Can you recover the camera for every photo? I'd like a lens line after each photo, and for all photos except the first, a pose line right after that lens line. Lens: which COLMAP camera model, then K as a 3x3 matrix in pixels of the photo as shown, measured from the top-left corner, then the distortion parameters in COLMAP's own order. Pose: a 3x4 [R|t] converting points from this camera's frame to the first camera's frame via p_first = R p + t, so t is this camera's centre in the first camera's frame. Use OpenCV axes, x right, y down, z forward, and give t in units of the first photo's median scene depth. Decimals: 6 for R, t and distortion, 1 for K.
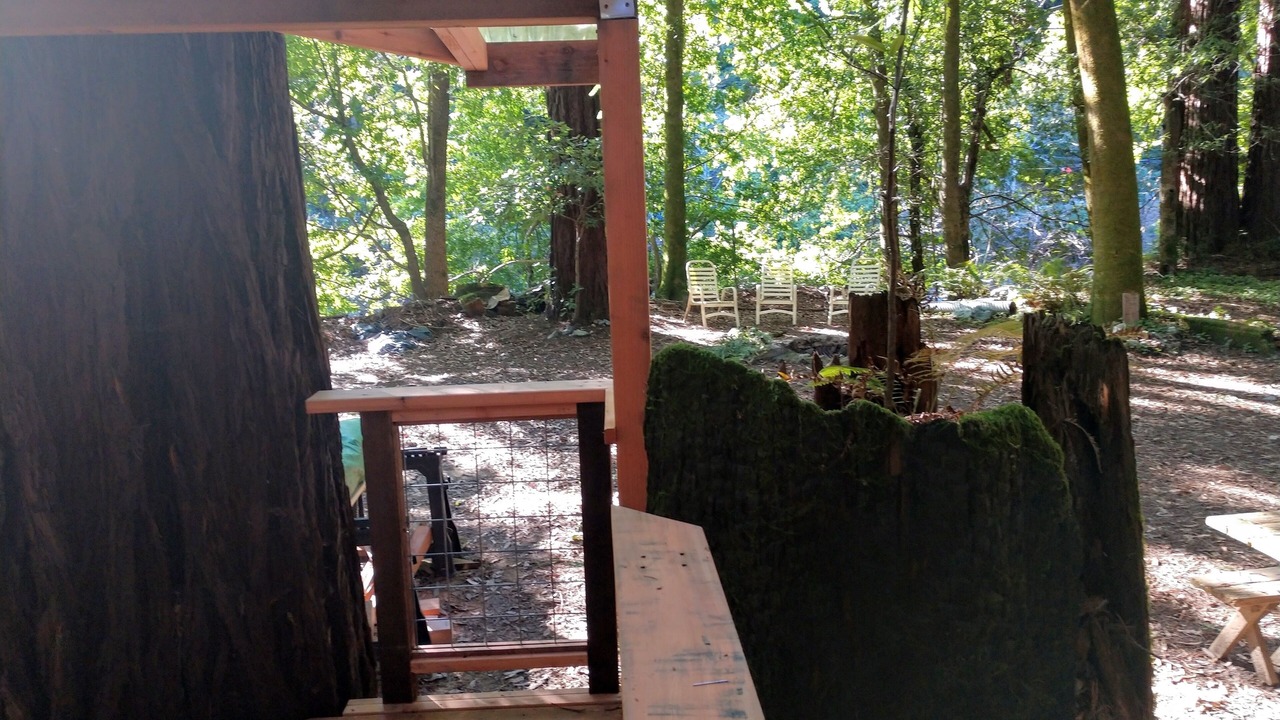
lens RADIAL K [[971.5, 0, 640.0], [0, 971.5, 360.0], [0, 0, 1]] dist [0.000212, 0.036448]
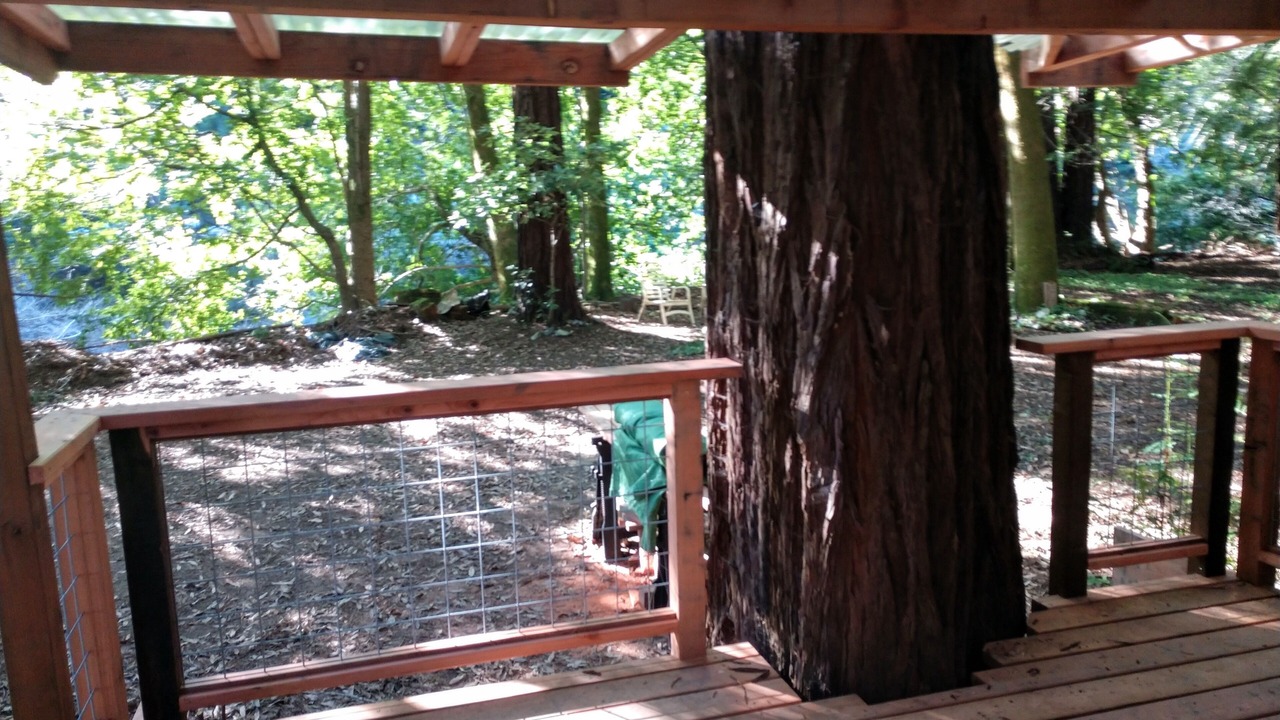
lens RADIAL K [[964.4, 0, 643.0], [0, 964.4, 360.4], [0, 0, 1]] dist [0.026497, 0.010376]
pose [[0.971782, -0.037229, 0.232926, -0.215059], [0.039370, 0.999214, -0.004546, 0.008972], [-0.232574, 0.013588, 0.972484, -0.011324]]
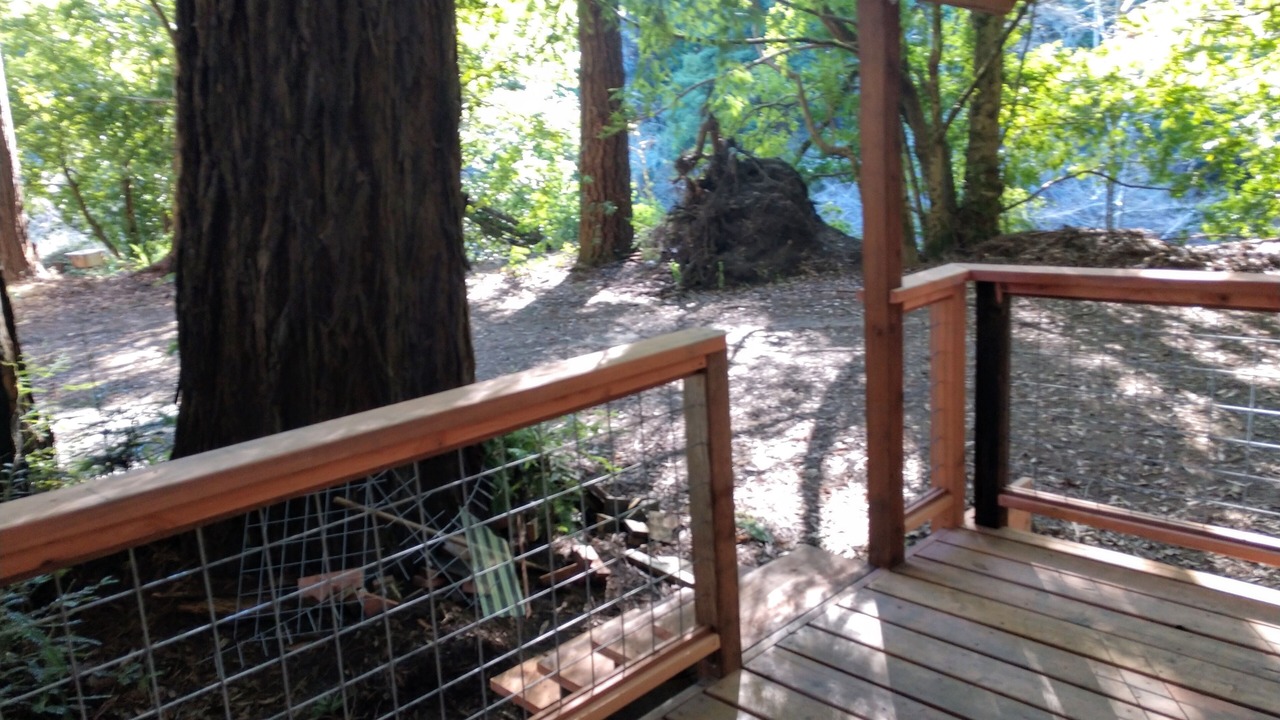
lens RADIAL K [[964.4, 0, 643.0], [0, 964.4, 360.4], [0, 0, 1]] dist [0.026497, 0.010376]
pose [[0.677646, 0.143166, -0.721318, -0.149083], [-0.078085, 0.989330, 0.123003, 0.013629], [0.731231, -0.027028, 0.681594, -0.036696]]
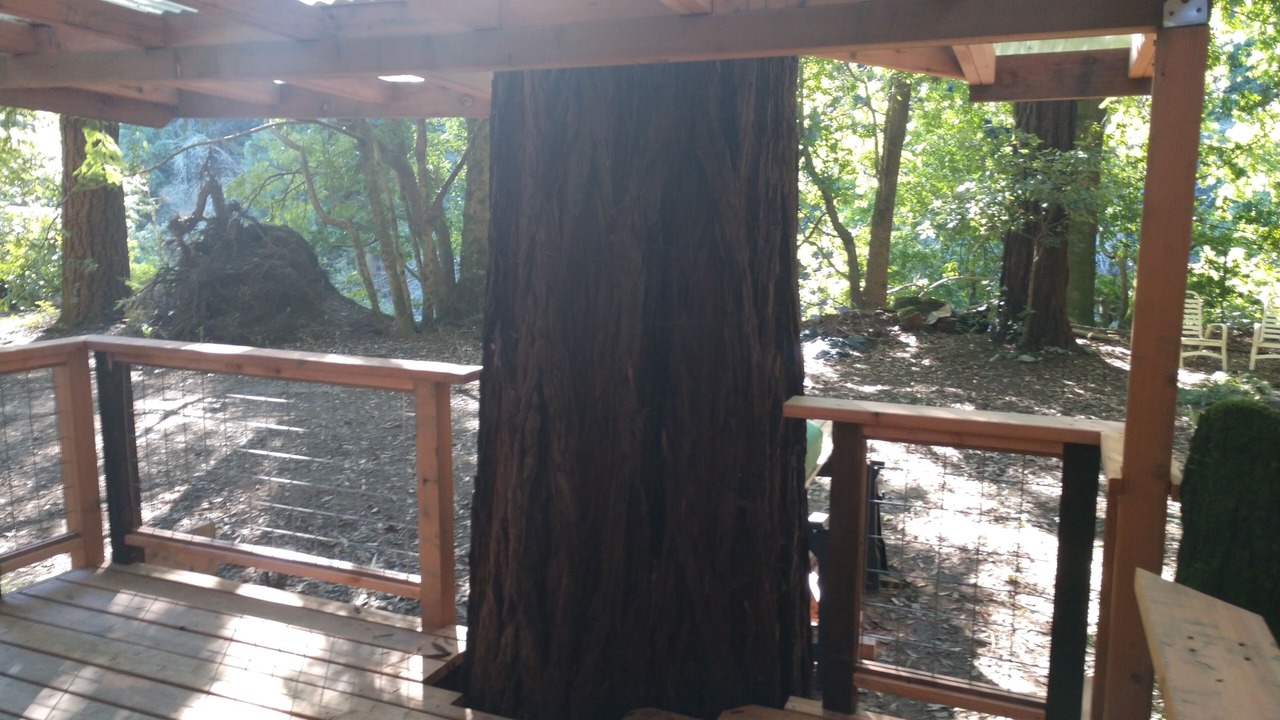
lens RADIAL K [[964.4, 0, 643.0], [0, 964.4, 360.4], [0, 0, 1]] dist [0.026497, 0.010376]
pose [[0.904592, 0.104215, -0.413344, -0.009973], [-0.107458, 0.994089, 0.015468, -0.000830], [0.412513, 0.030425, 0.910444, -0.002257]]
